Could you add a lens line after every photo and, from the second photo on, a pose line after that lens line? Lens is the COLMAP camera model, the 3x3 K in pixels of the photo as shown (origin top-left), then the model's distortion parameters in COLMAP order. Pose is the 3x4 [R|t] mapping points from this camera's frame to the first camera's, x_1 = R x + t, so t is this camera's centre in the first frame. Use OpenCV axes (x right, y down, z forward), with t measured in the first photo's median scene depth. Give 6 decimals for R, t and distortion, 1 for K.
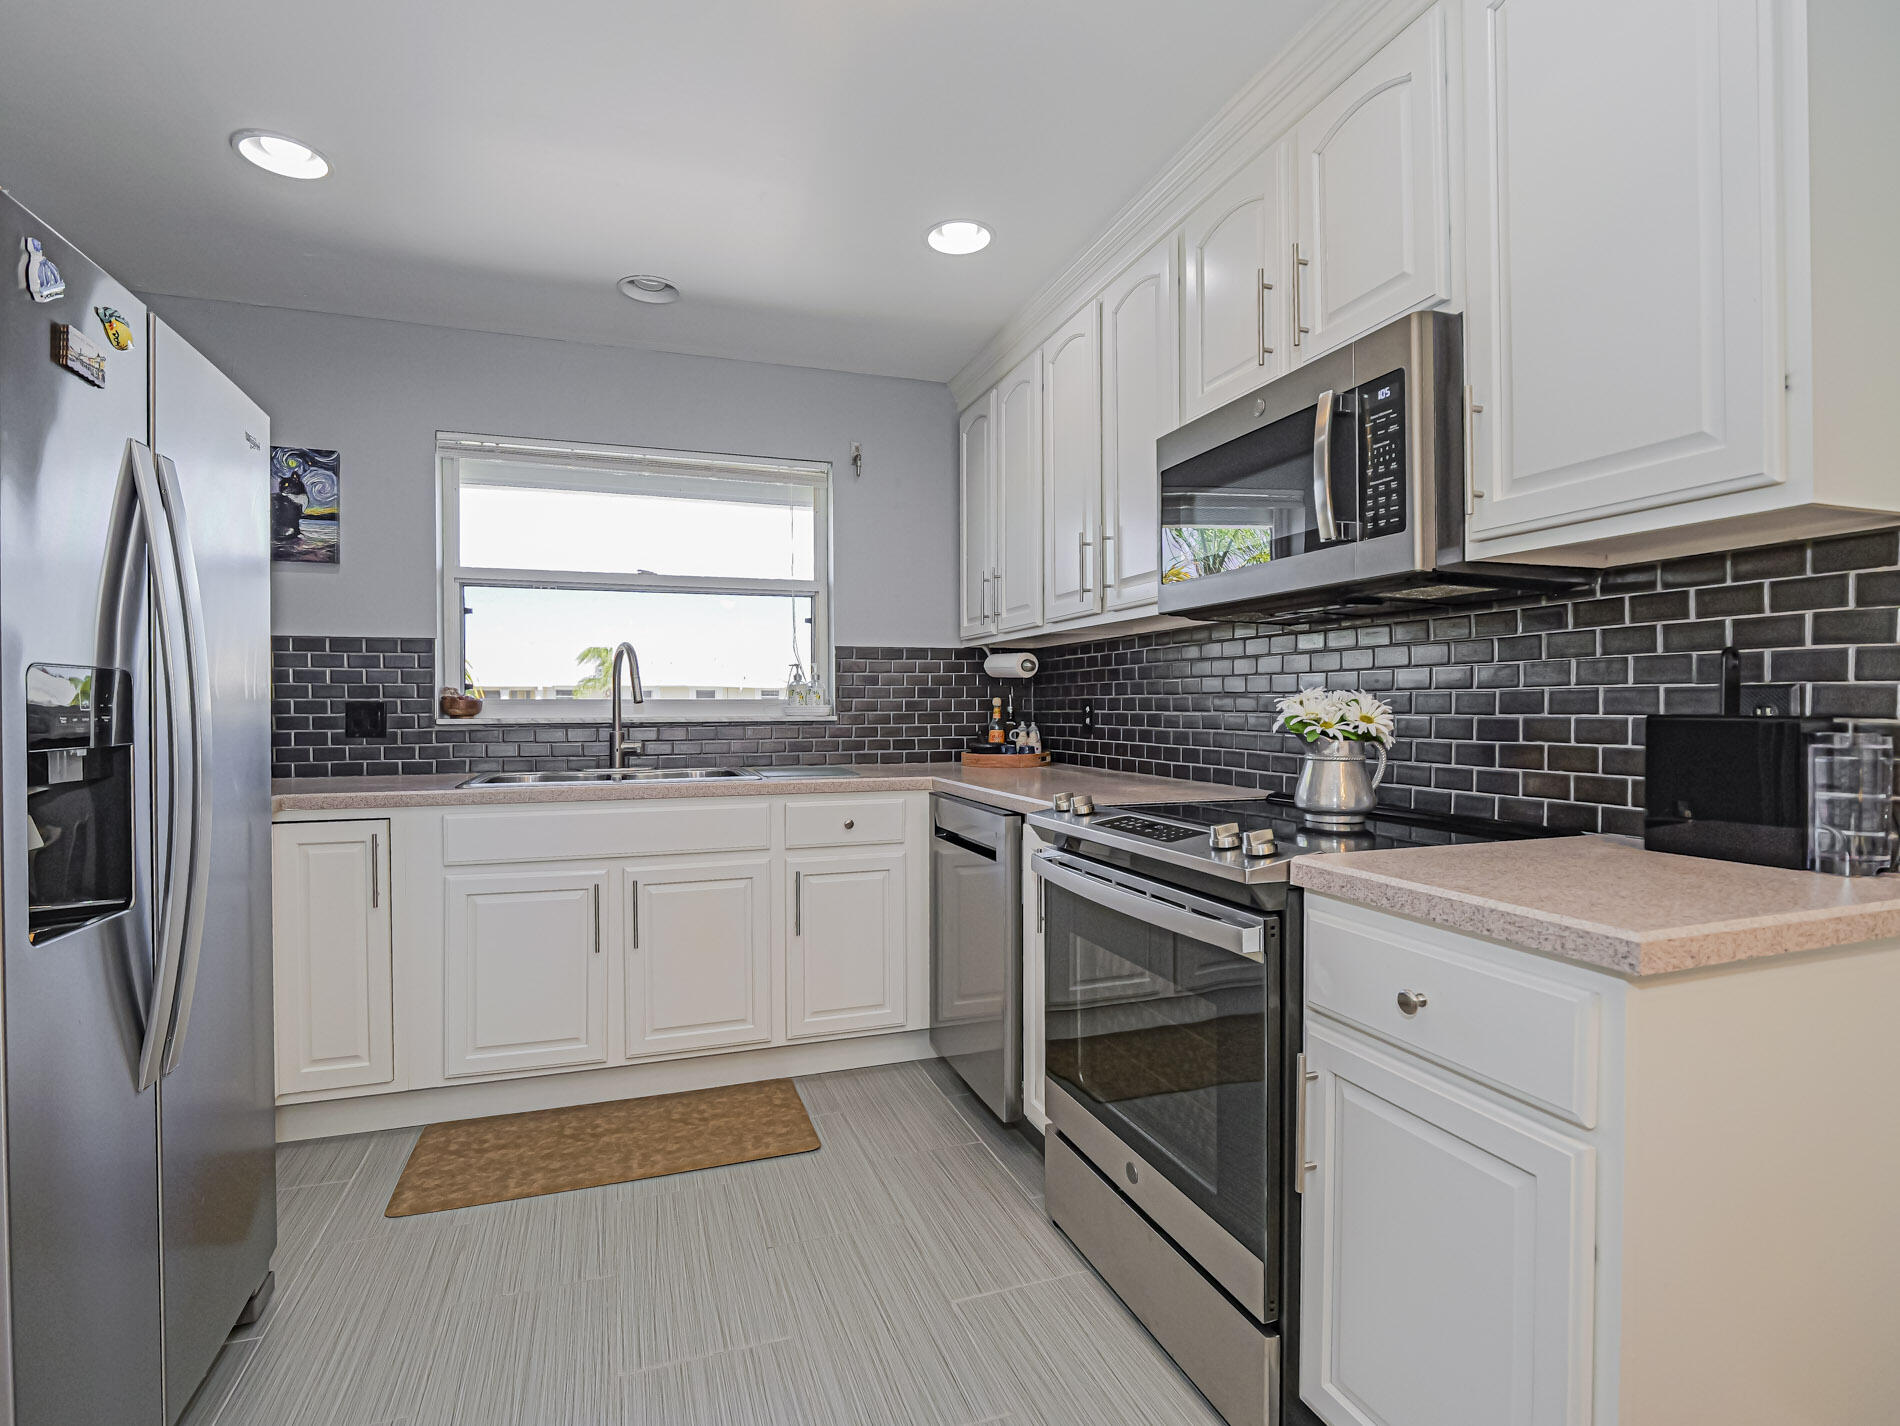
lens RADIAL K [[938.3, 0, 939.0], [0, 938.3, 712.8], [0, 0, 1]] dist [0.000496, -0.000334]
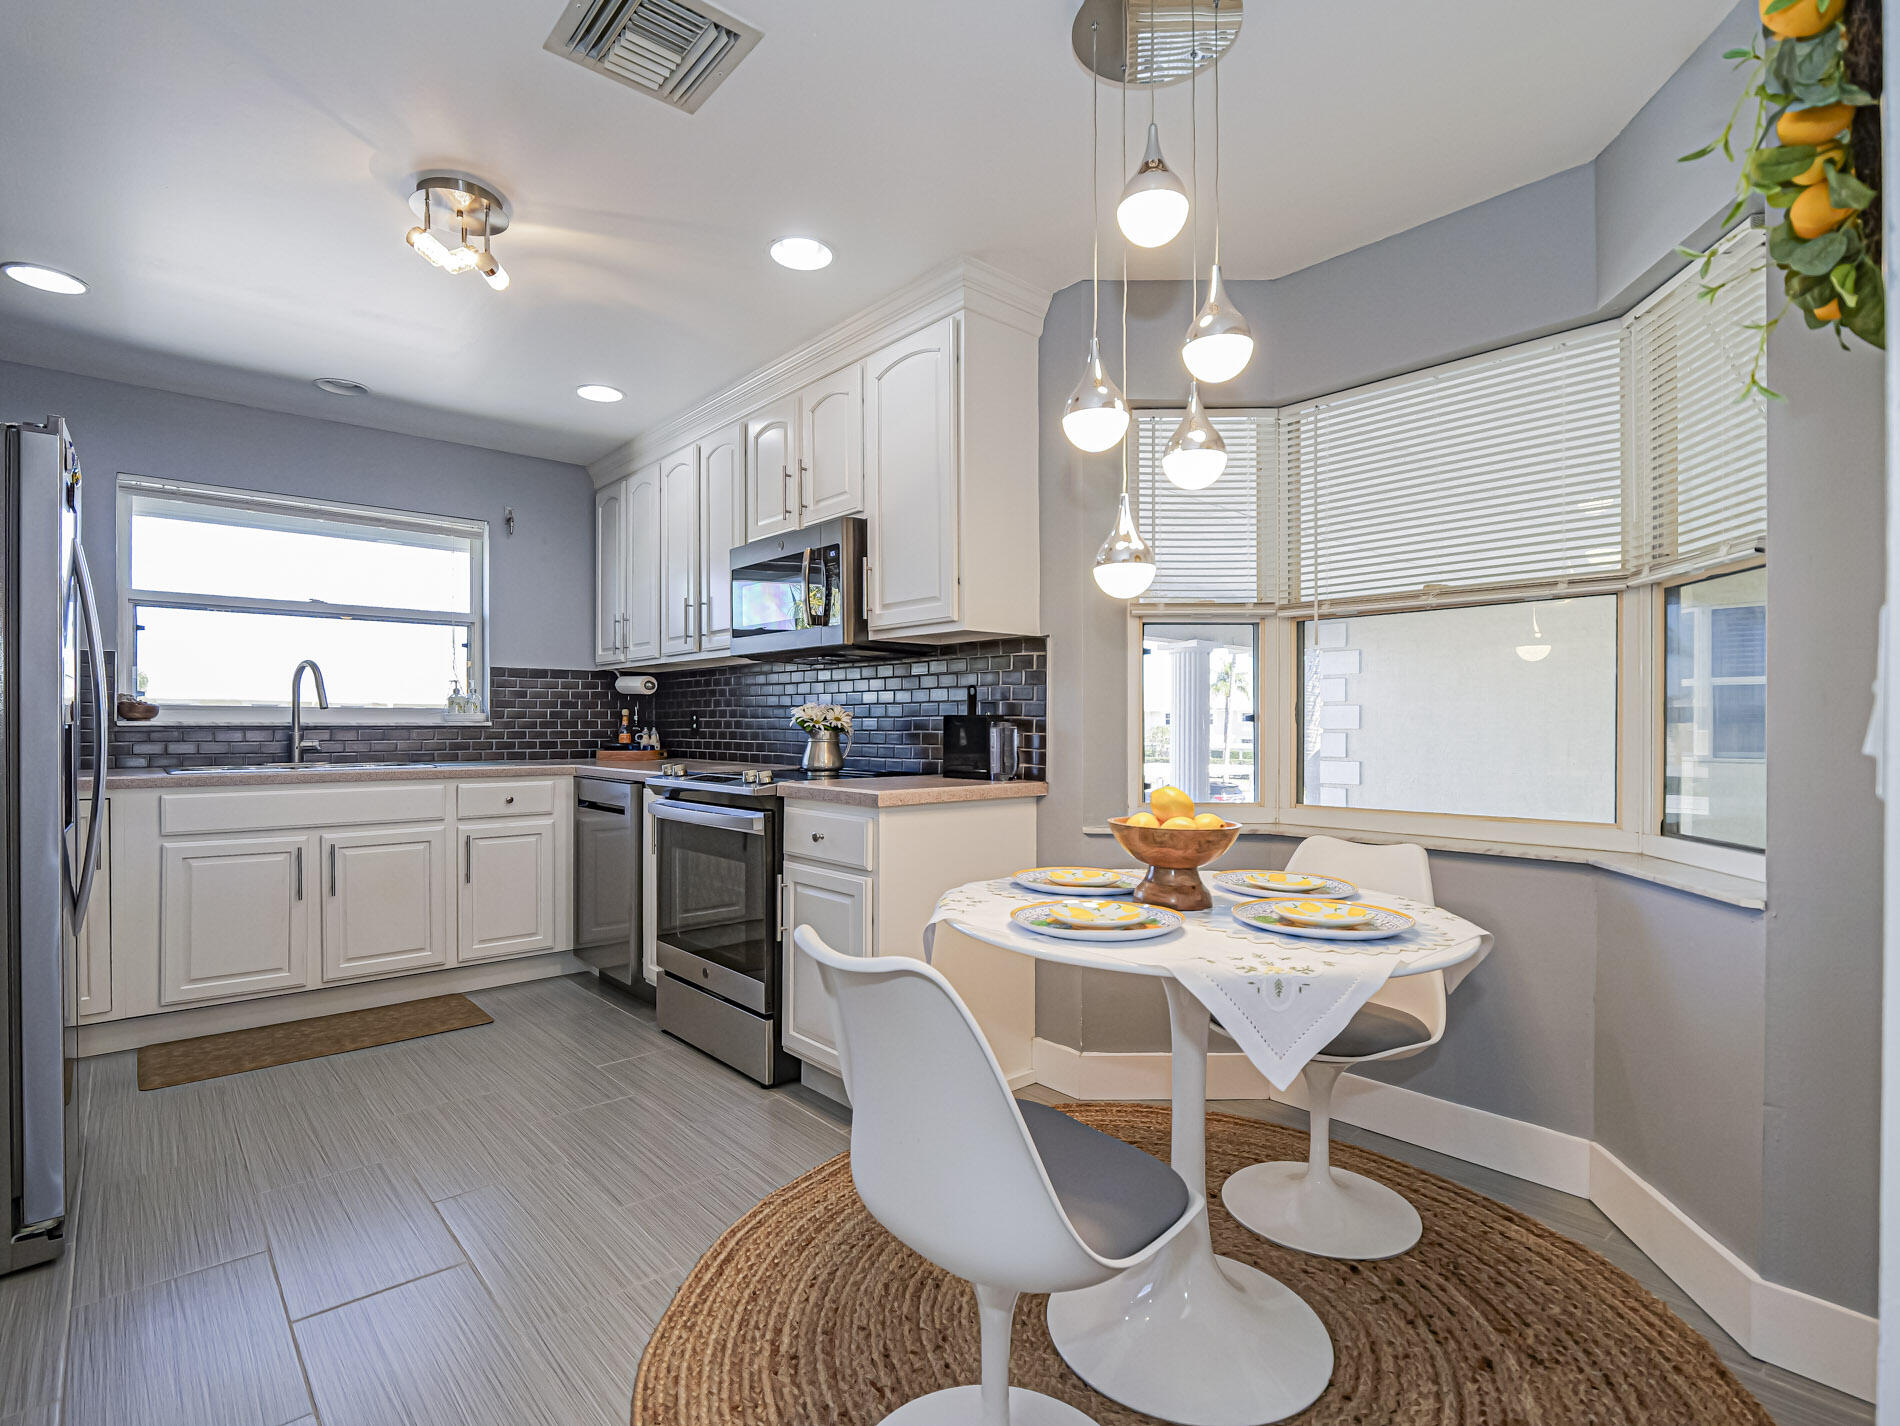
lens RADIAL K [[949.0, 0, 952.1], [0, 949.0, 727.0], [0, 0, 1]] dist [0.000802, -0.001750]
pose [[0.922753, 0.003707, 0.385373, -0.034496], [-0.001258, 0.999977, -0.006605, 0.021029], [-0.385389, 0.005610, 0.922737, -0.495250]]
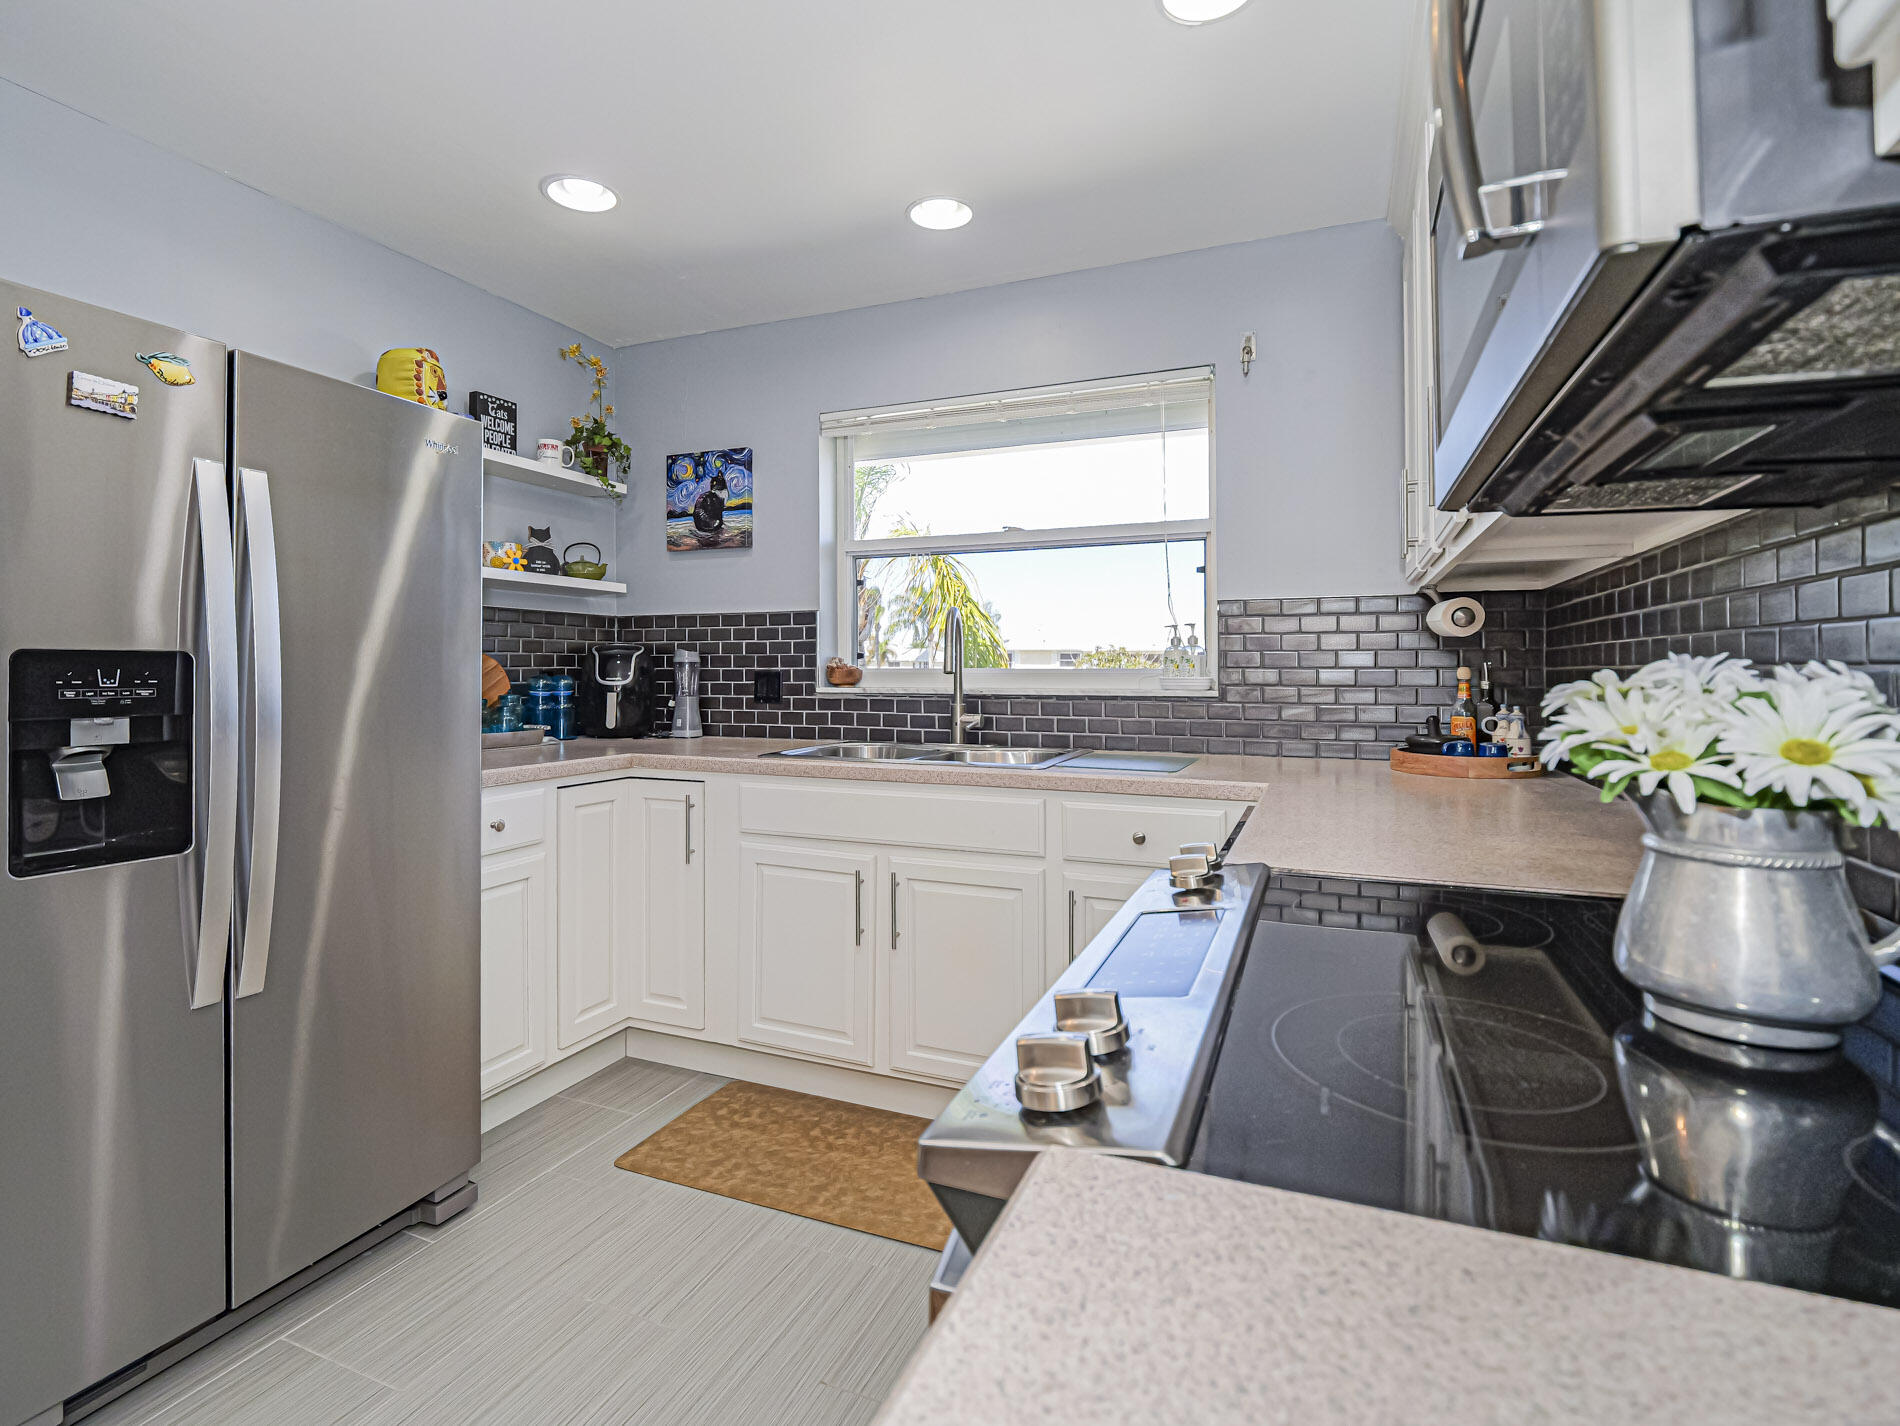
lens RADIAL K [[922.5, 0, 952.2], [0, 922.5, 663.8], [0, 0, 1]] dist [0.001199, -0.000139]
pose [[0.747935, -0.000050, -0.663772, 0.272713], [-0.008046, 0.999926, -0.009141, -0.011833], [0.663723, 0.012177, 0.747879, 0.338103]]
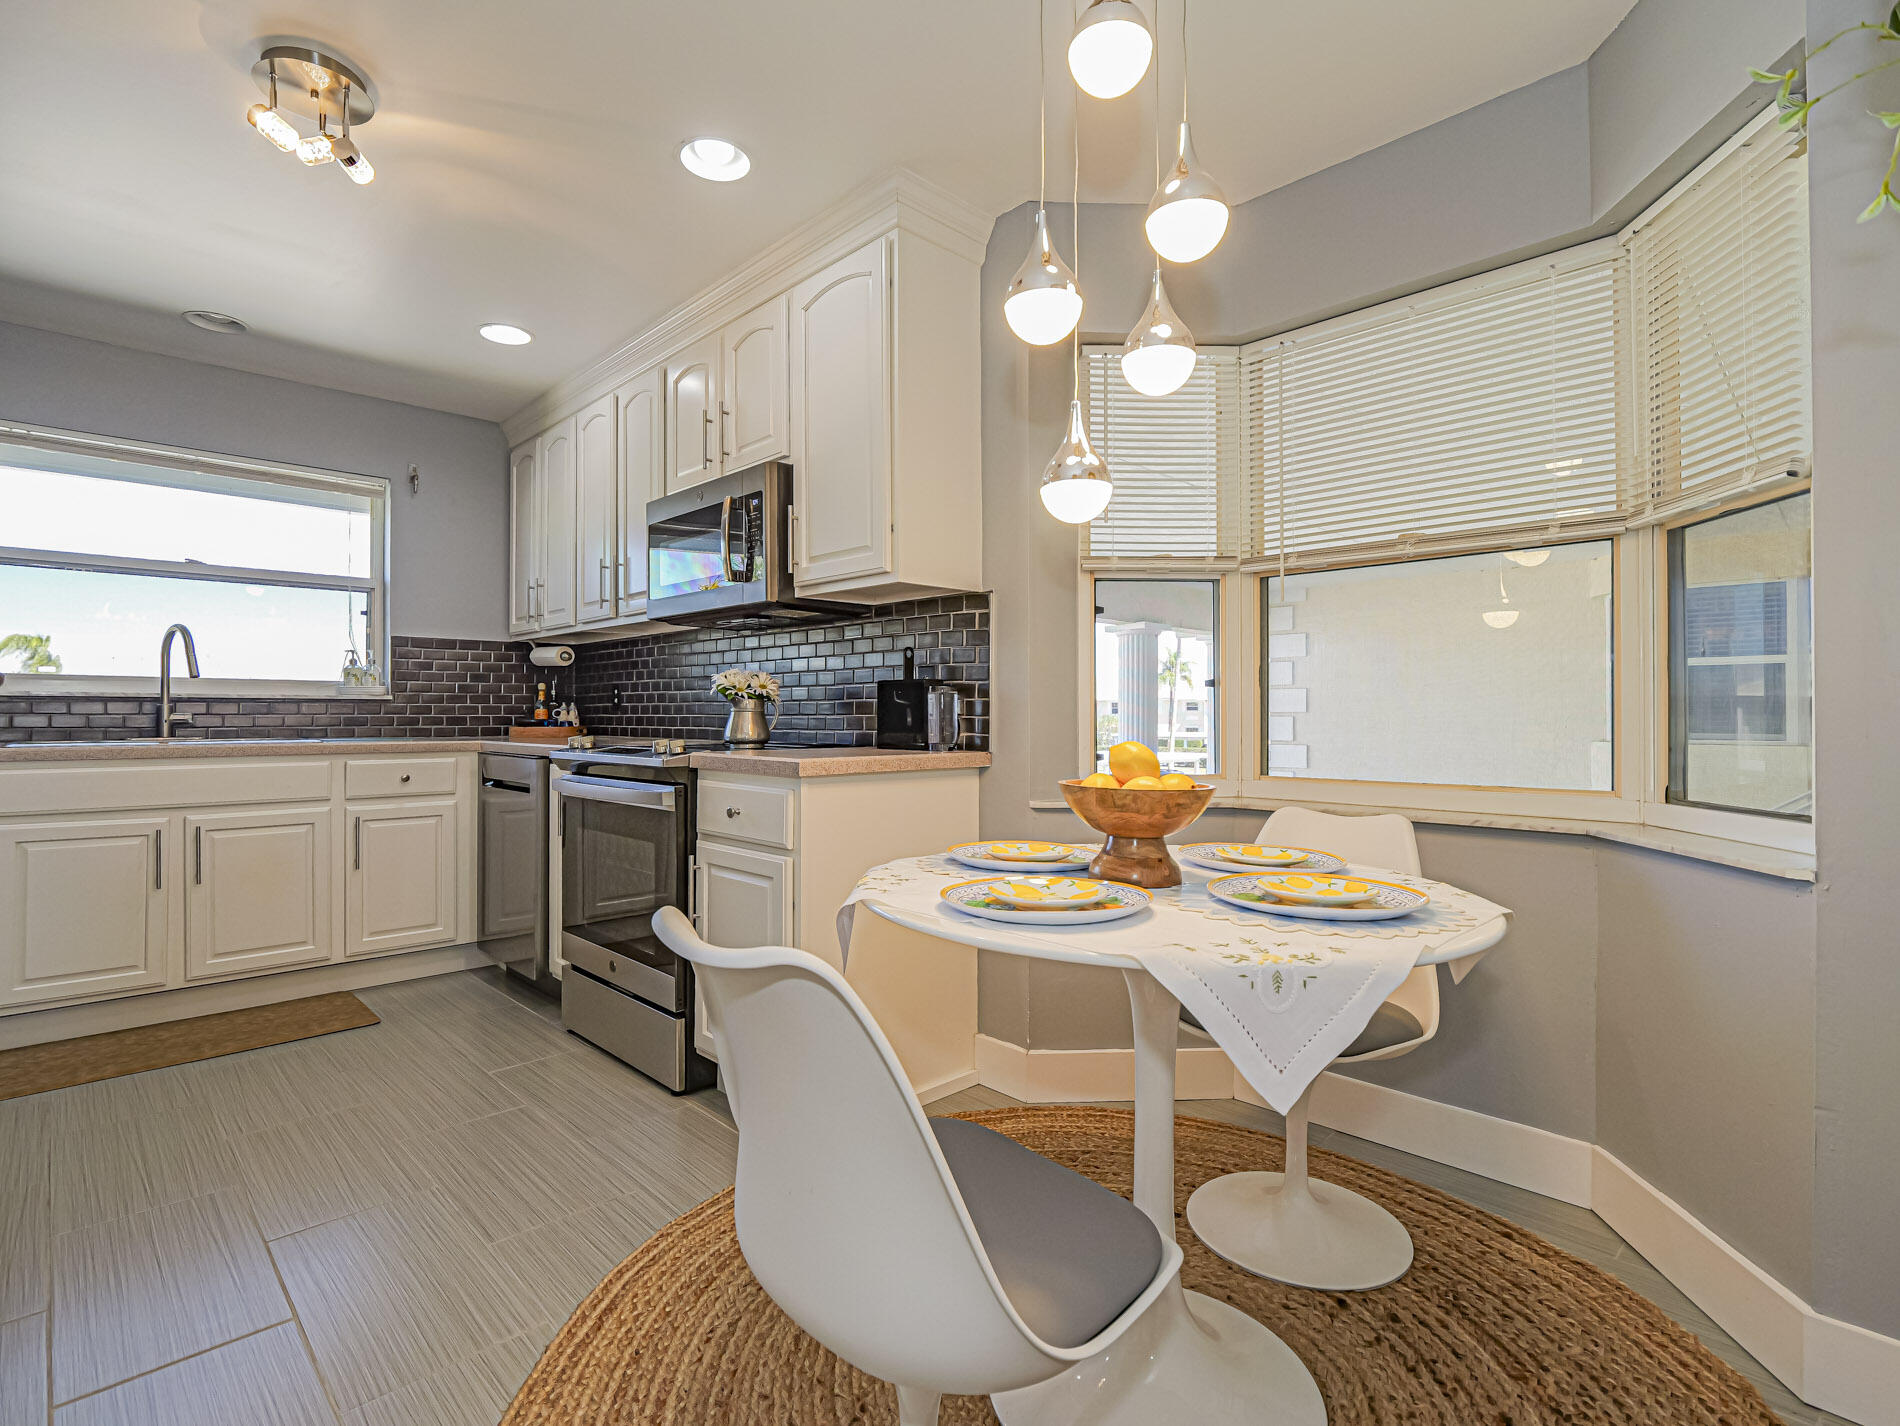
lens RADIAL K [[941.3, 0, 937.8], [0, 941.3, 707.1], [0, 0, 1]] dist [-0.002799, 0.000329]
pose [[0.907278, 0.007582, 0.420462, 0.017626], [-0.000388, 0.999852, -0.017193, 0.044351], [-0.420530, 0.015436, 0.907147, -0.409260]]
